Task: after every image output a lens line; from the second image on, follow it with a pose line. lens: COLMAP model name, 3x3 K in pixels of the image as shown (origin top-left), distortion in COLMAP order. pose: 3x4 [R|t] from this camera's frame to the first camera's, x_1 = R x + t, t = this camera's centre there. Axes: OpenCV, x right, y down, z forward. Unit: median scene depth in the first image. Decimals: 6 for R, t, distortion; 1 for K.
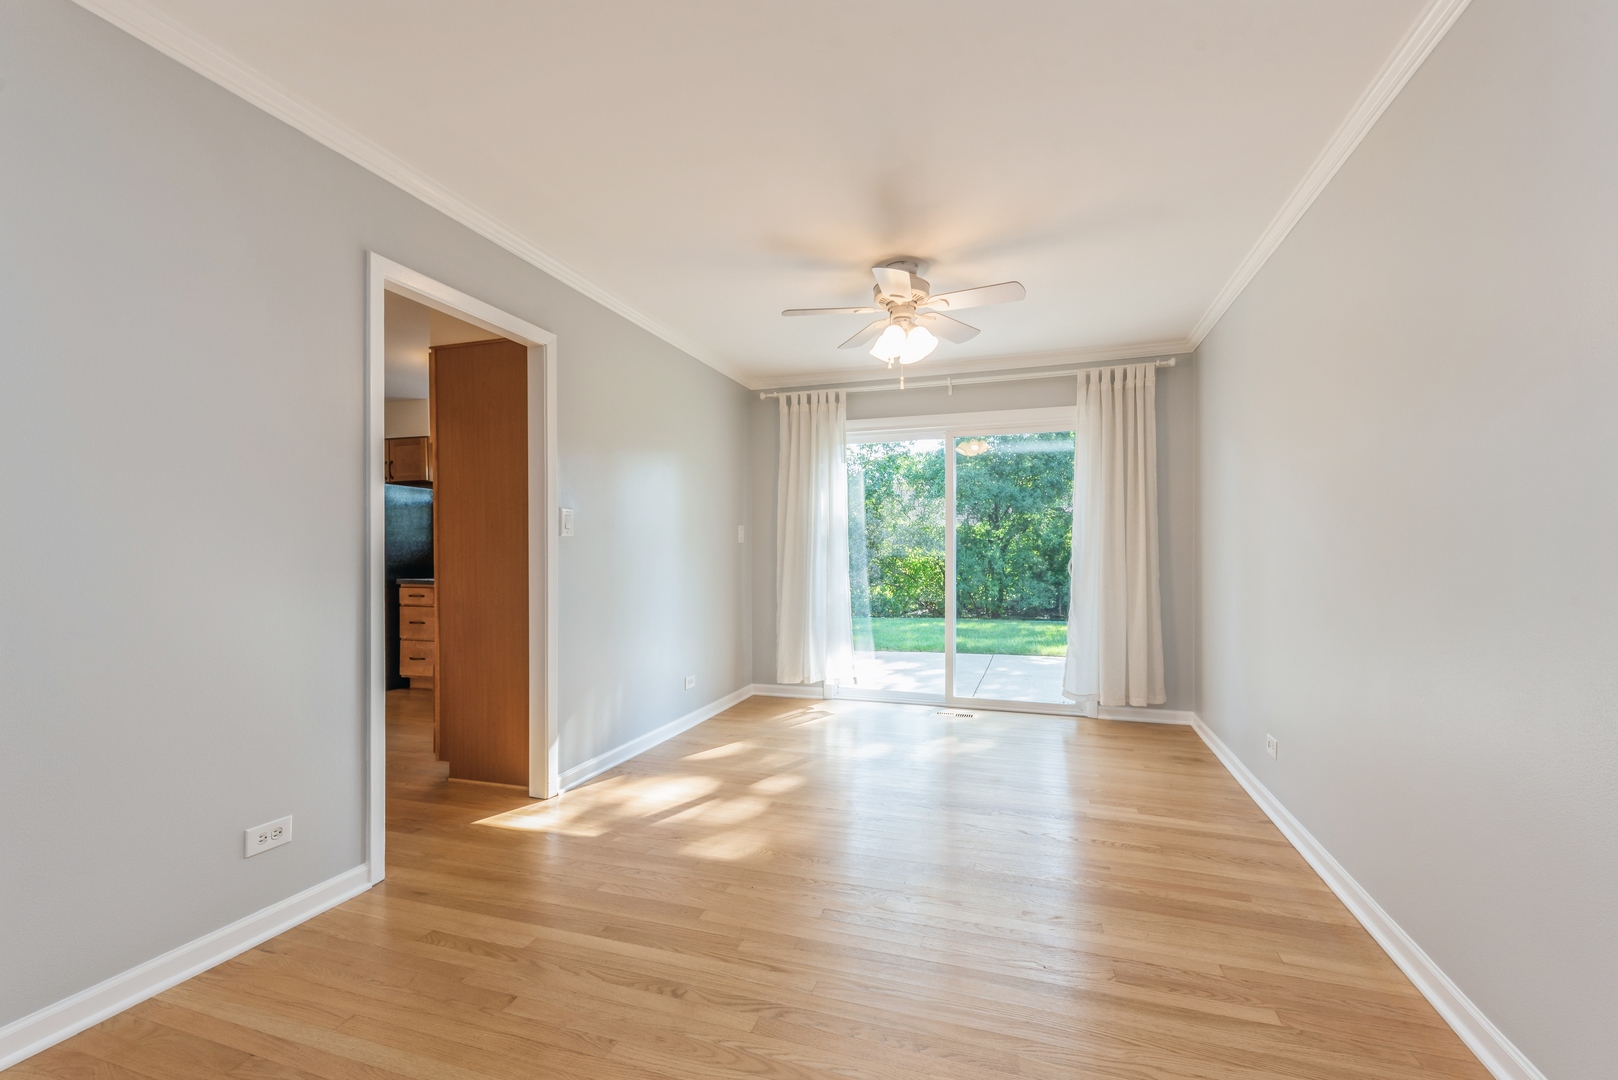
lens RADIAL K [[694.5, 0, 809.7], [0, 694.5, 549.3], [0, 0, 1]] dist [-0.001479, -0.000019]
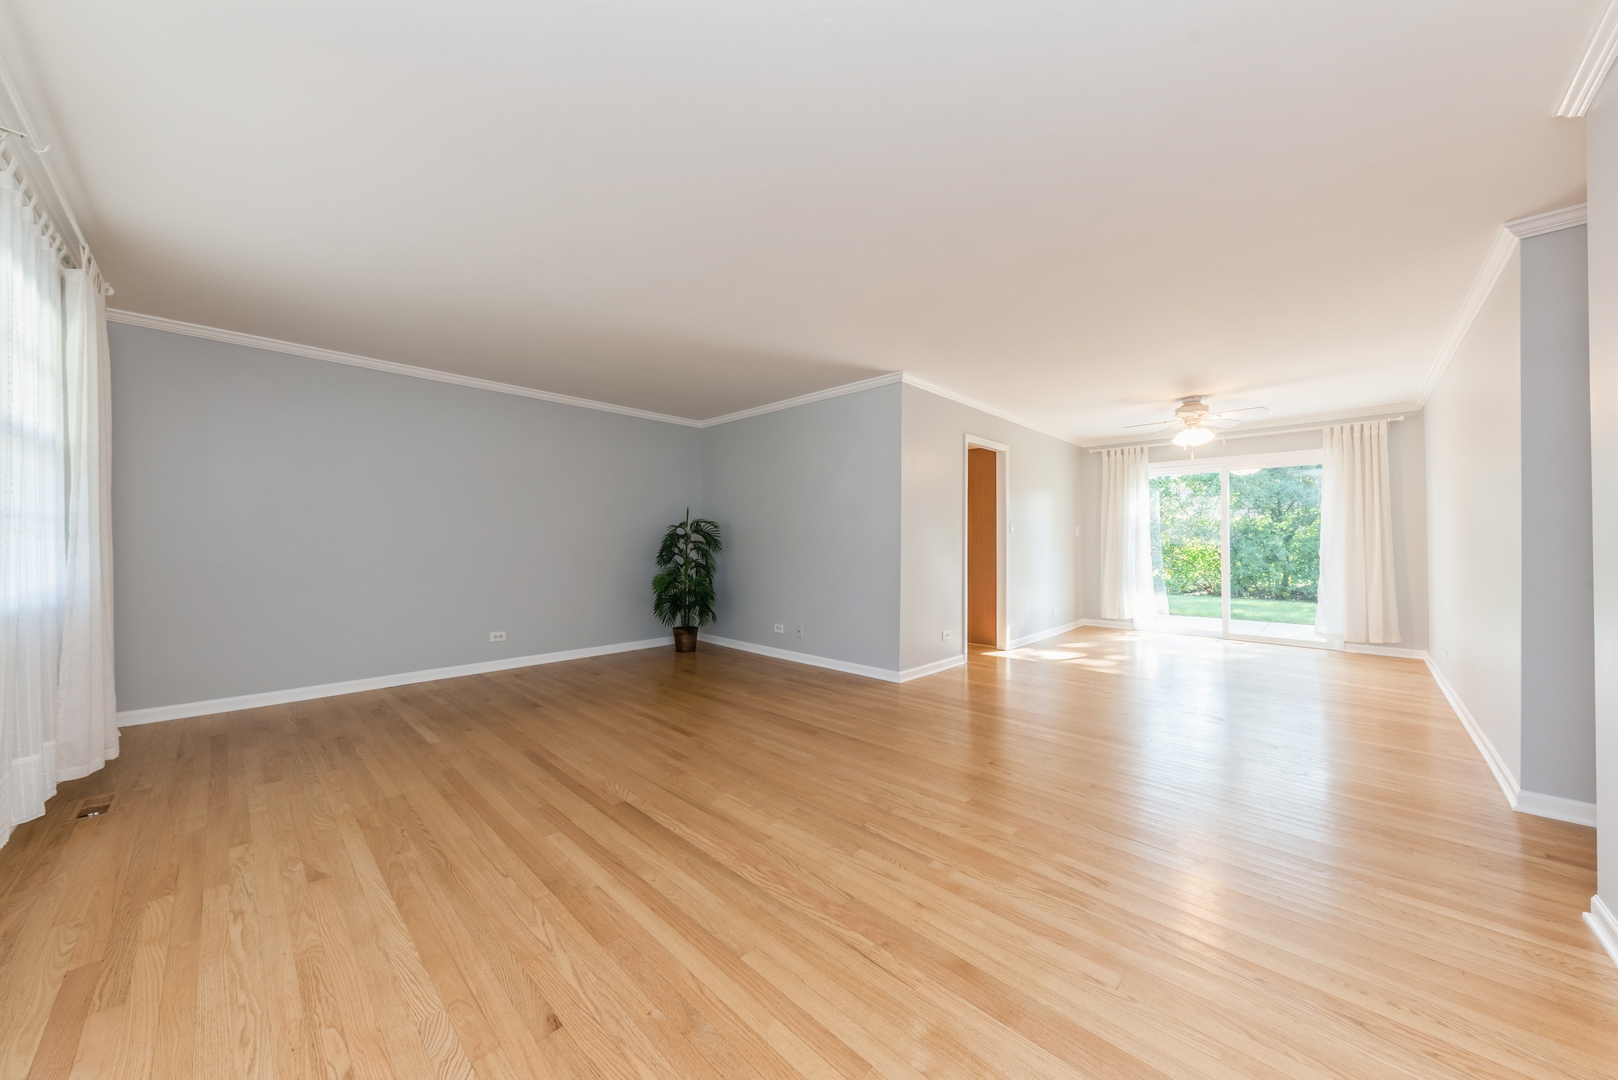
lens RADIAL K [[560.2, 0, 805.9], [0, 560.2, 529.6], [0, 0, 1]] dist [0.001304, -0.000173]
pose [[0.900307, -0.005426, -0.435221, -0.097336], [-0.001298, 0.999884, -0.015150, -0.003506], [0.435253, 0.014204, 0.900196, -0.542162]]
